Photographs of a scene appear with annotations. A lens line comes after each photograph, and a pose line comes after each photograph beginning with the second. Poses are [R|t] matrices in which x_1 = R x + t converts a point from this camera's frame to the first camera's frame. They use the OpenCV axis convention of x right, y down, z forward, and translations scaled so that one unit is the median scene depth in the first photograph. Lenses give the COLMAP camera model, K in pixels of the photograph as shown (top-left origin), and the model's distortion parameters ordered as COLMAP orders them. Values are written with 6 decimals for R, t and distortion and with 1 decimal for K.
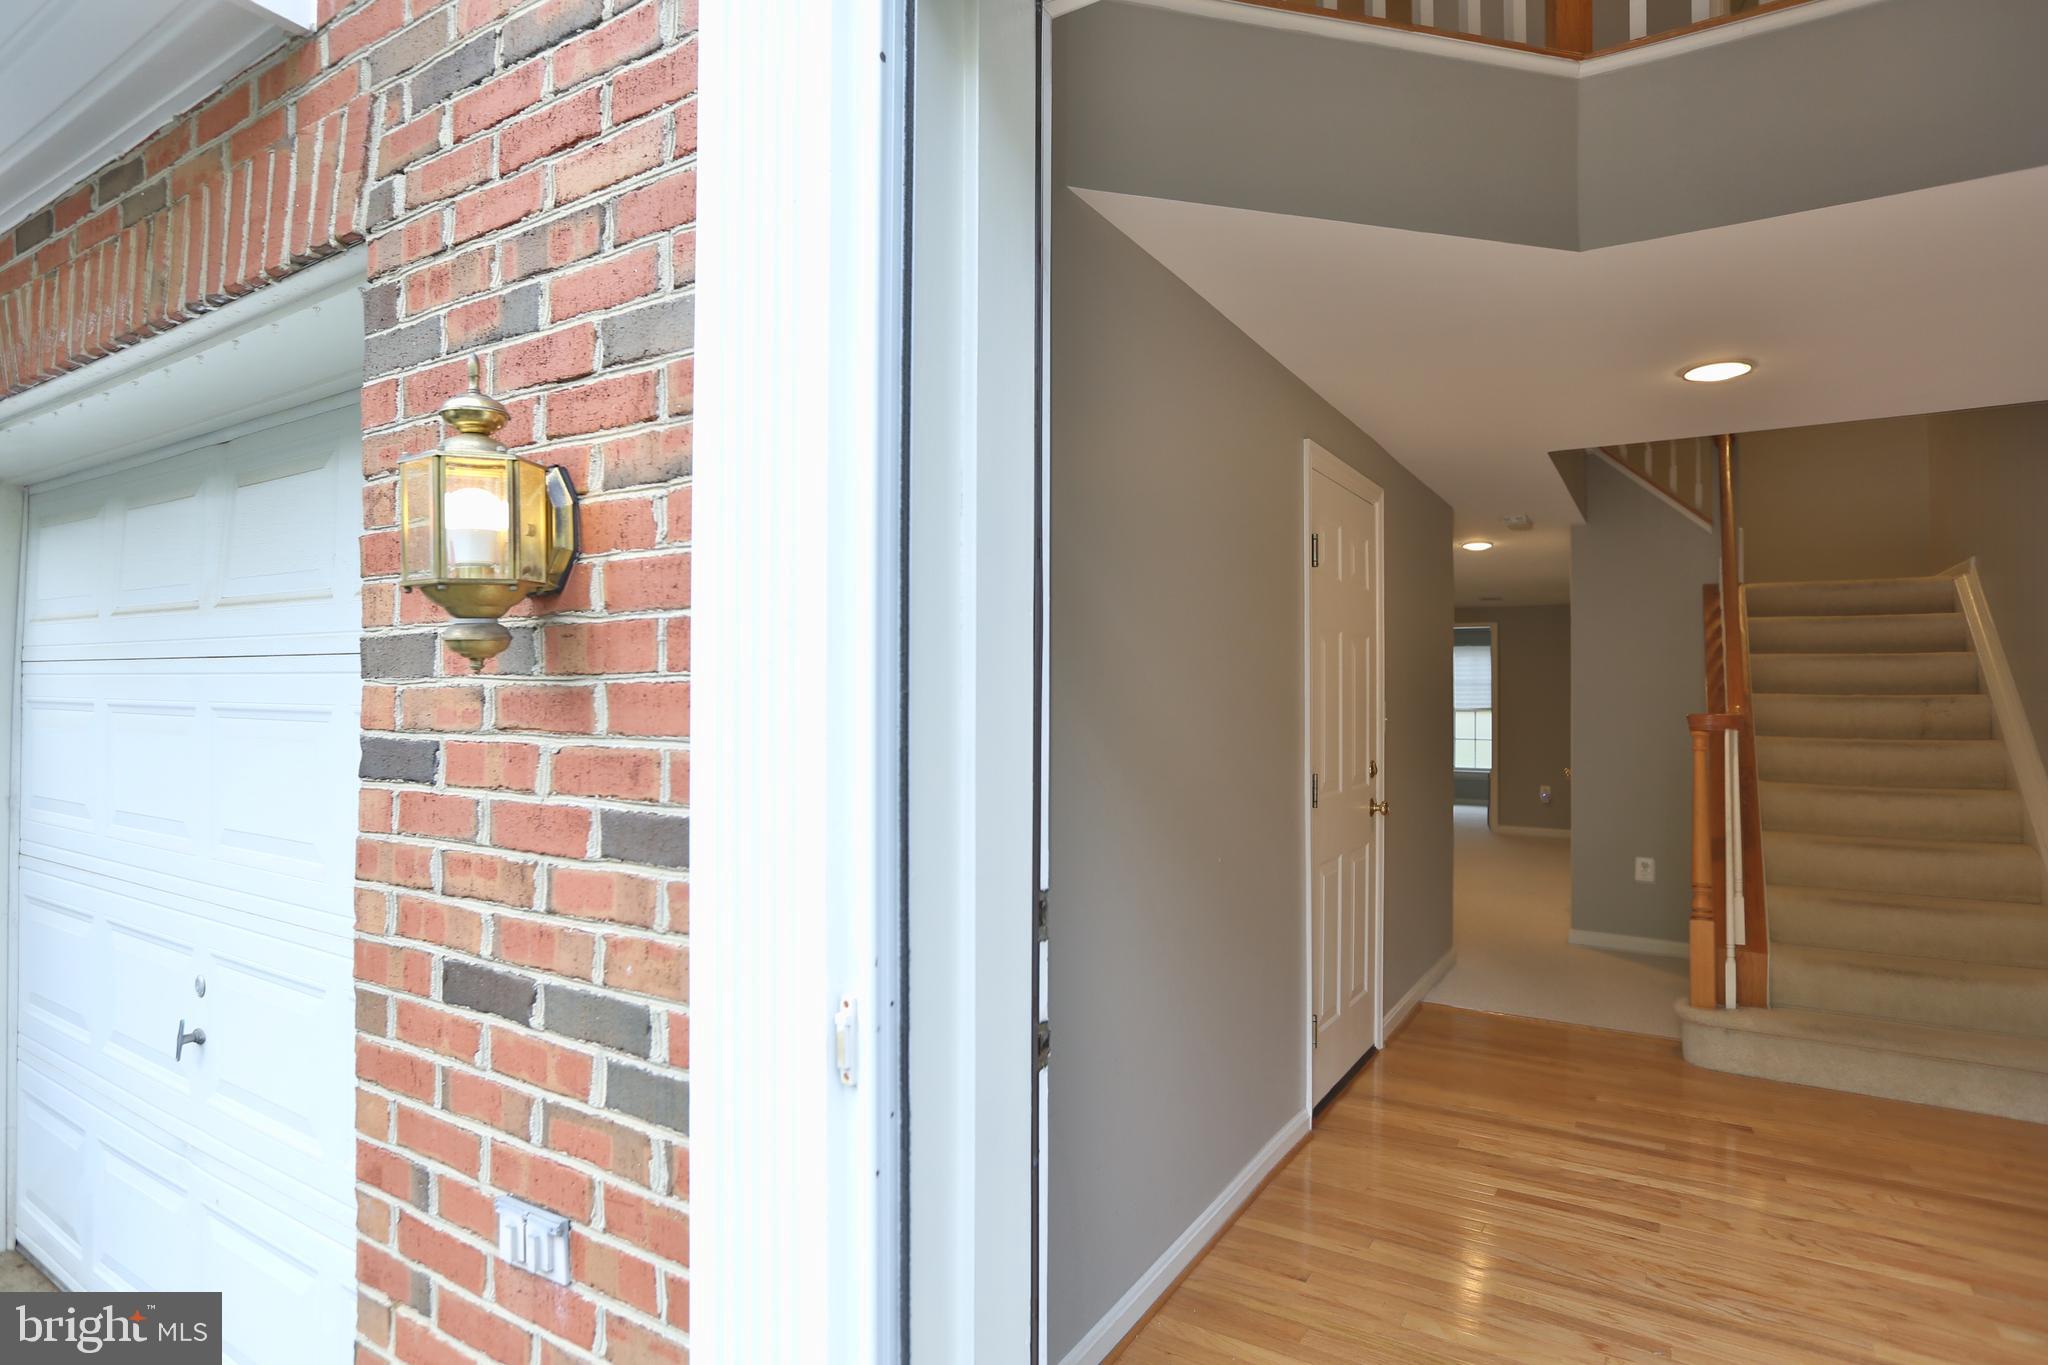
lens RADIAL K [[1107.3, 0, 1024.0], [0, 1107.3, 682.5], [0, 0, 1]] dist [-0.061927, 0.045882]
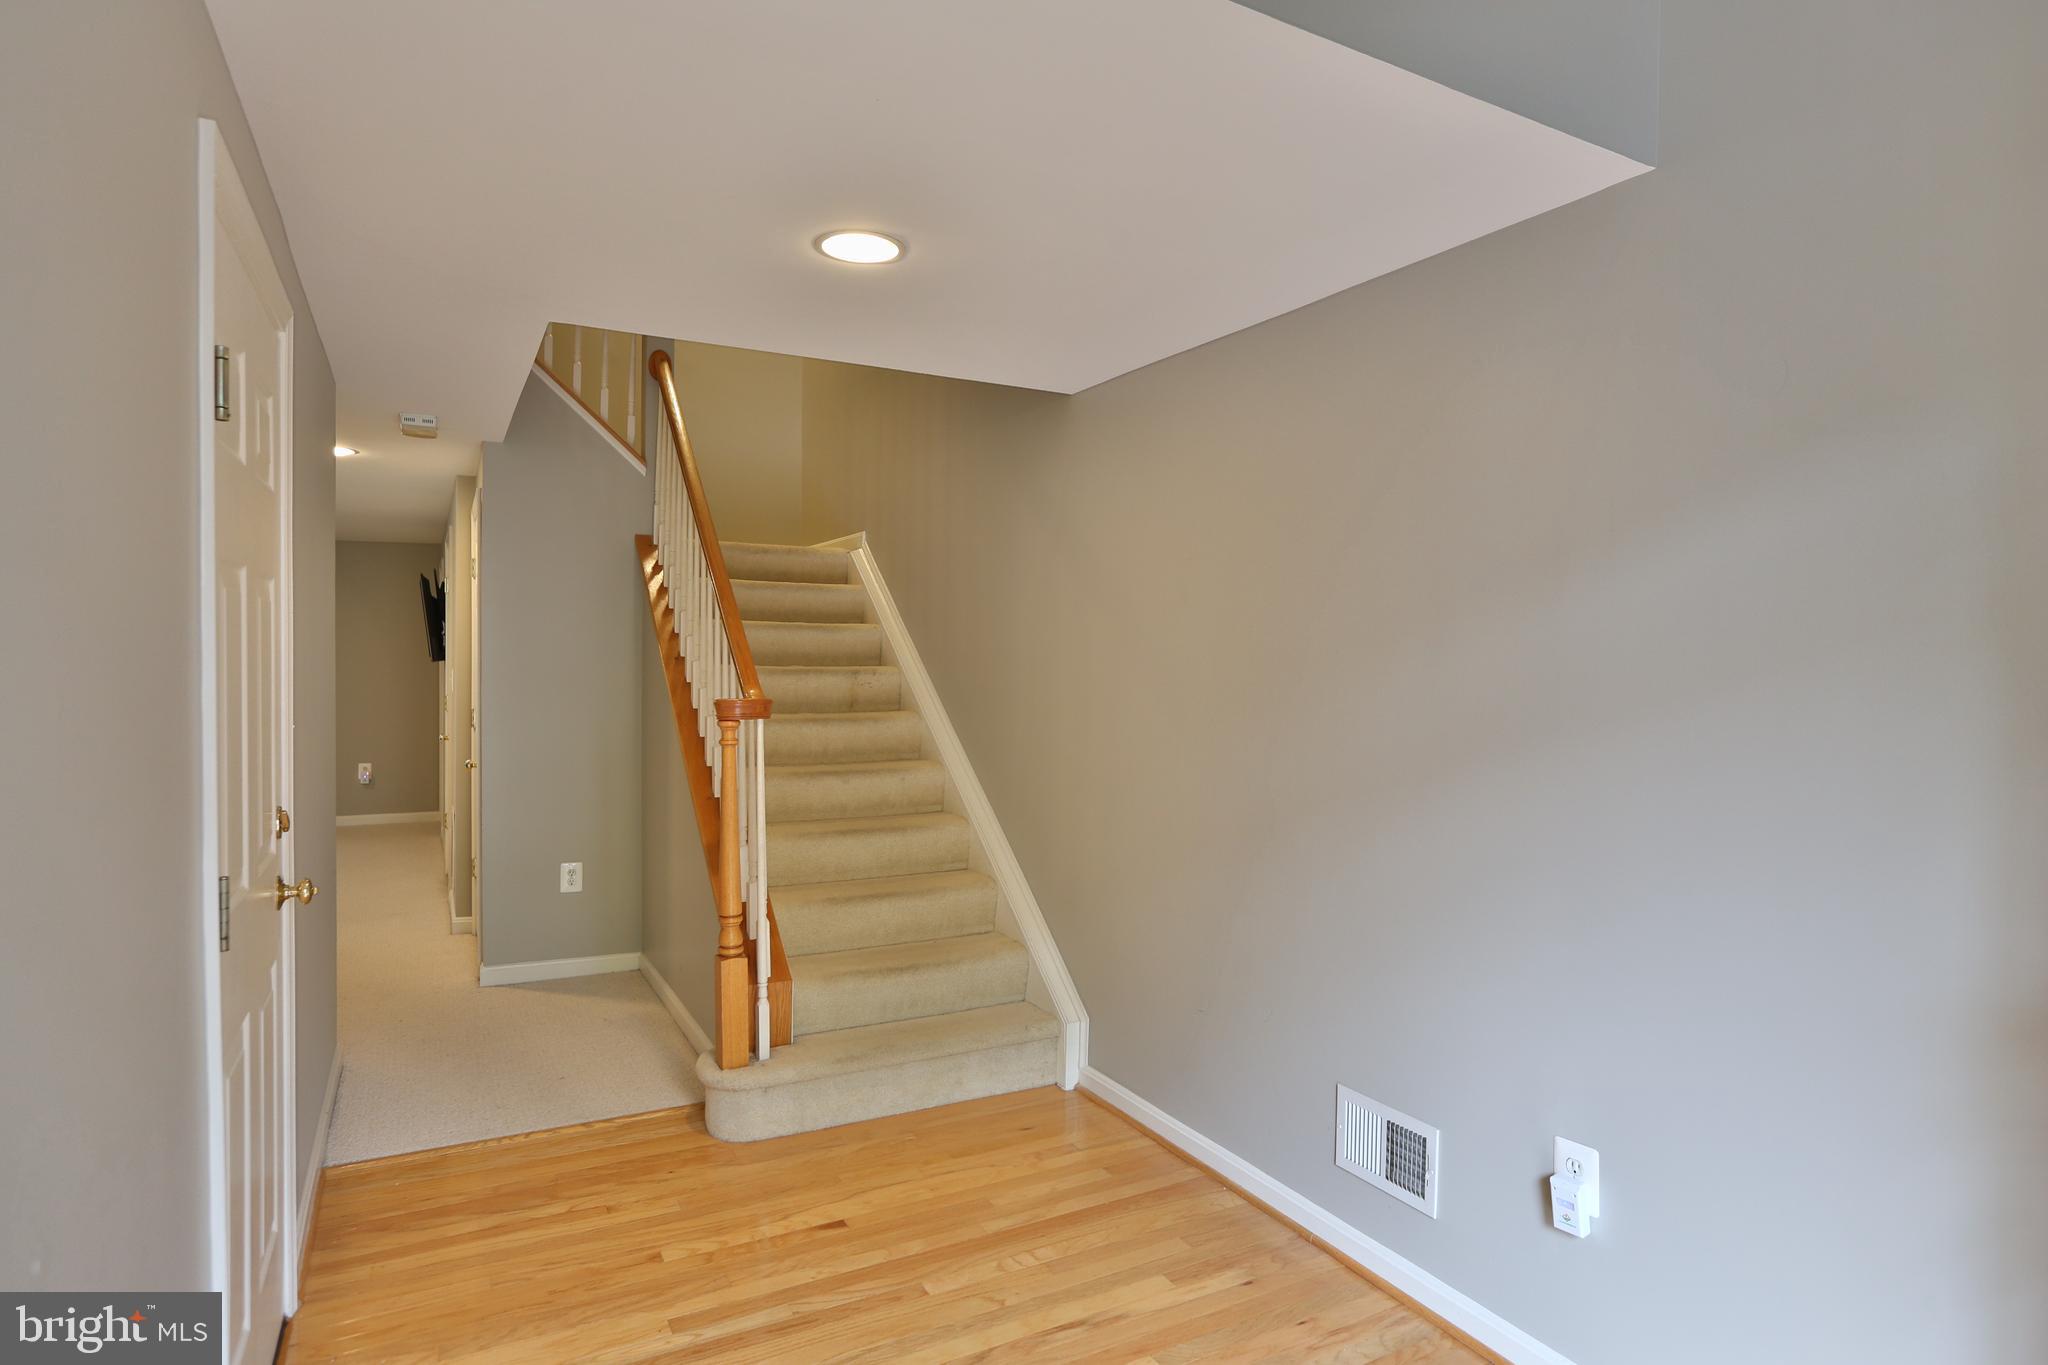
lens RADIAL K [[1110.7, 0, 1041.7], [0, 1110.7, 665.3], [0, 0, 1]] dist [-0.062854, 0.059181]
pose [[0.484512, -0.008610, 0.874742, 0.028865], [-0.021990, 0.999516, 0.022018, -0.019024], [-0.874508, -0.029904, 0.484088, 0.415501]]
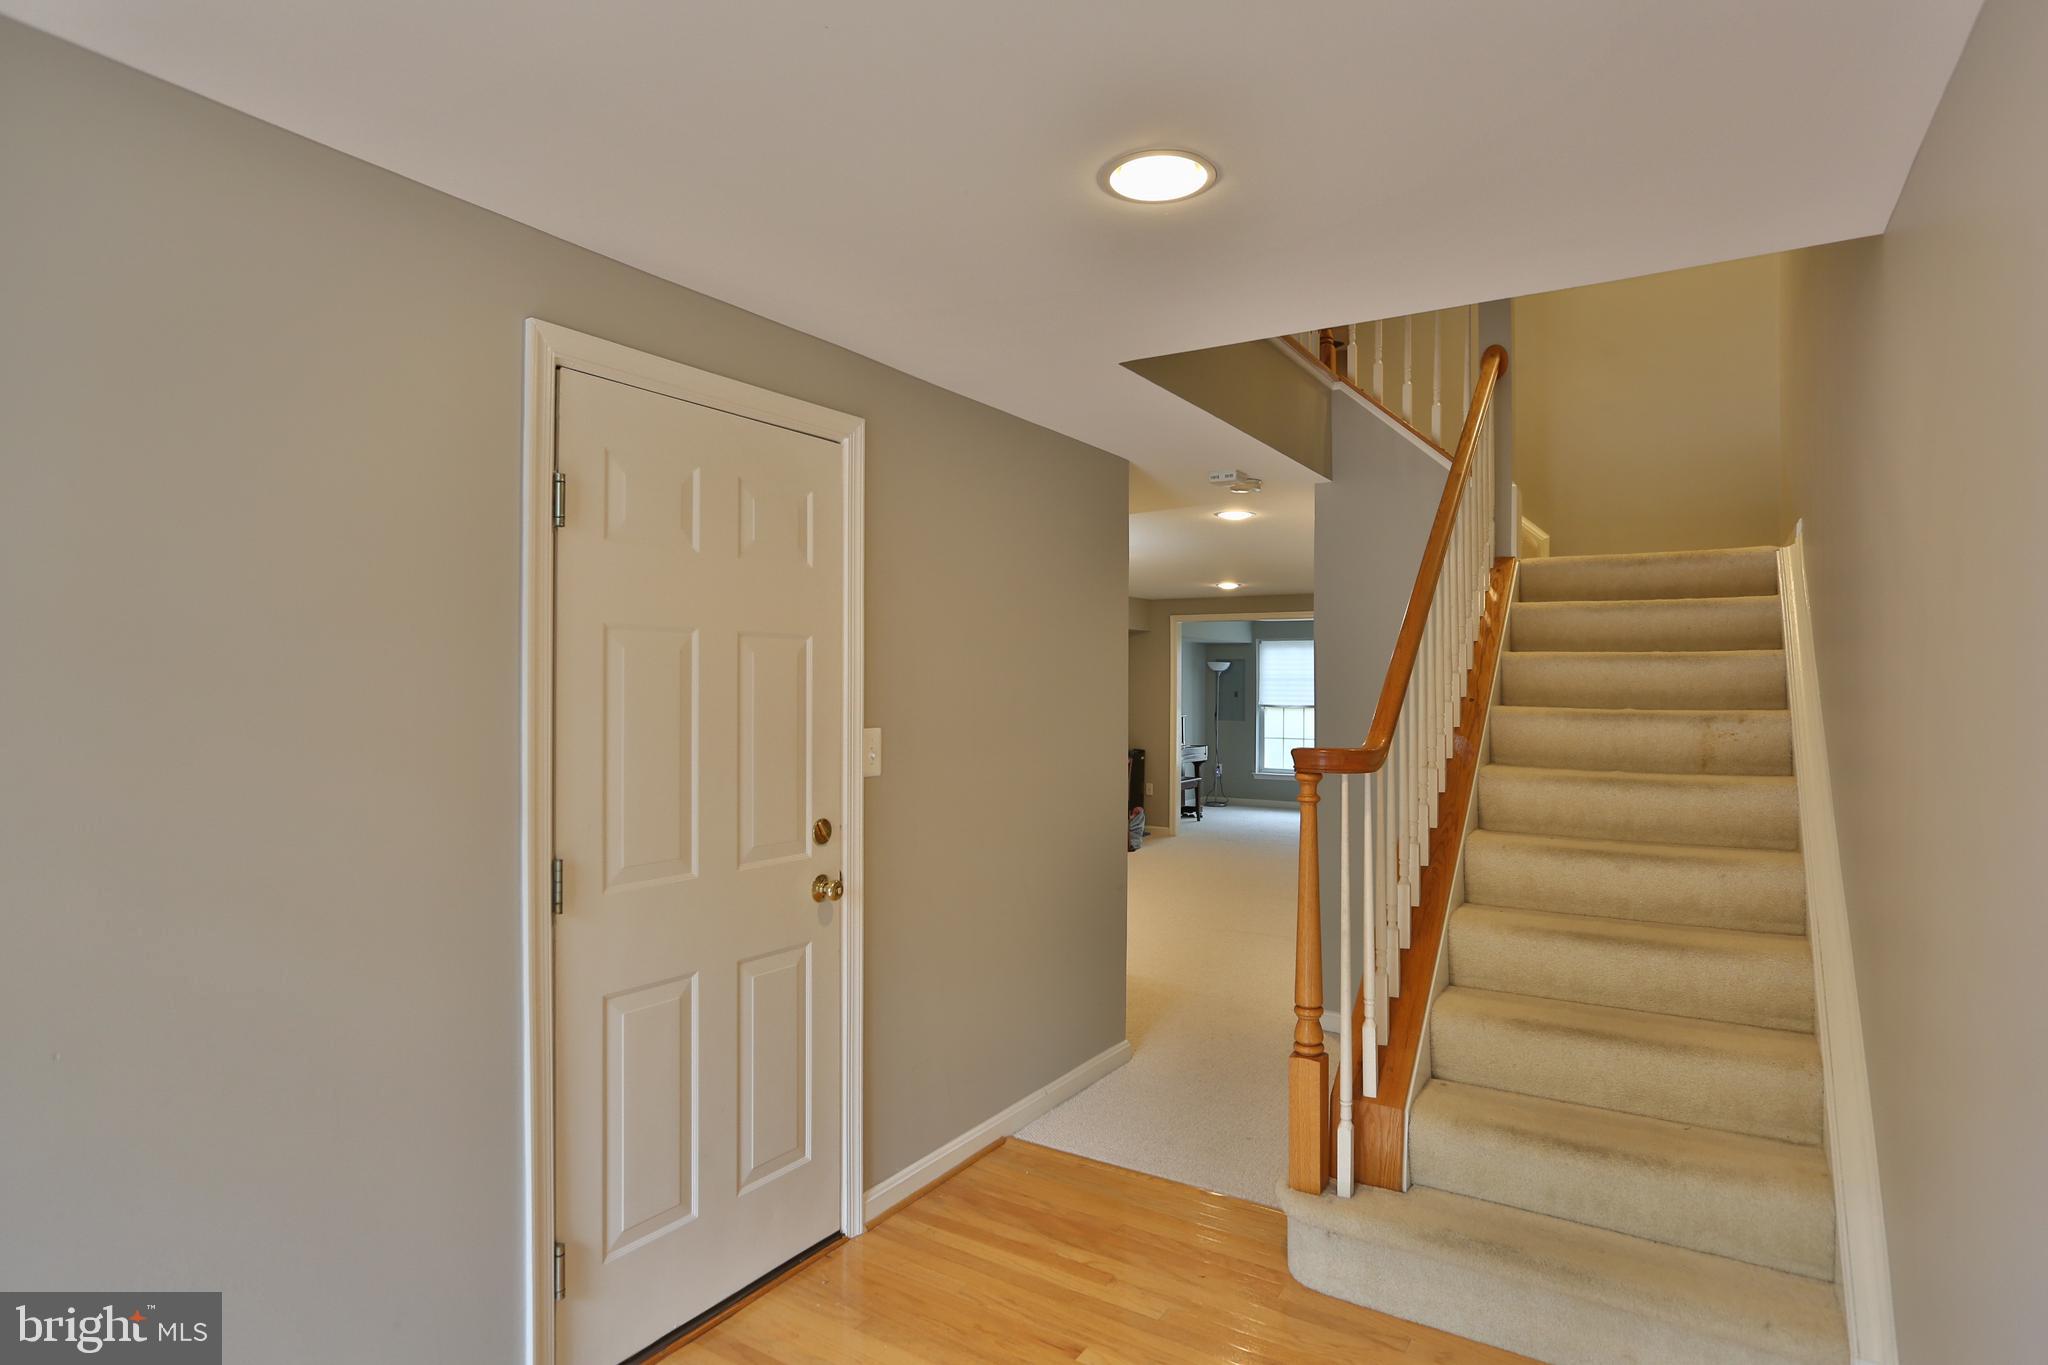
lens RADIAL K [[1110.7, 0, 1041.7], [0, 1110.7, 665.3], [0, 0, 1]] dist [-0.062854, 0.059181]
pose [[0.999984, -0.002099, -0.005340, 0.462937], [0.002083, 0.999993, -0.002949, -0.020485], [0.005346, 0.002938, 0.999981, 0.322508]]
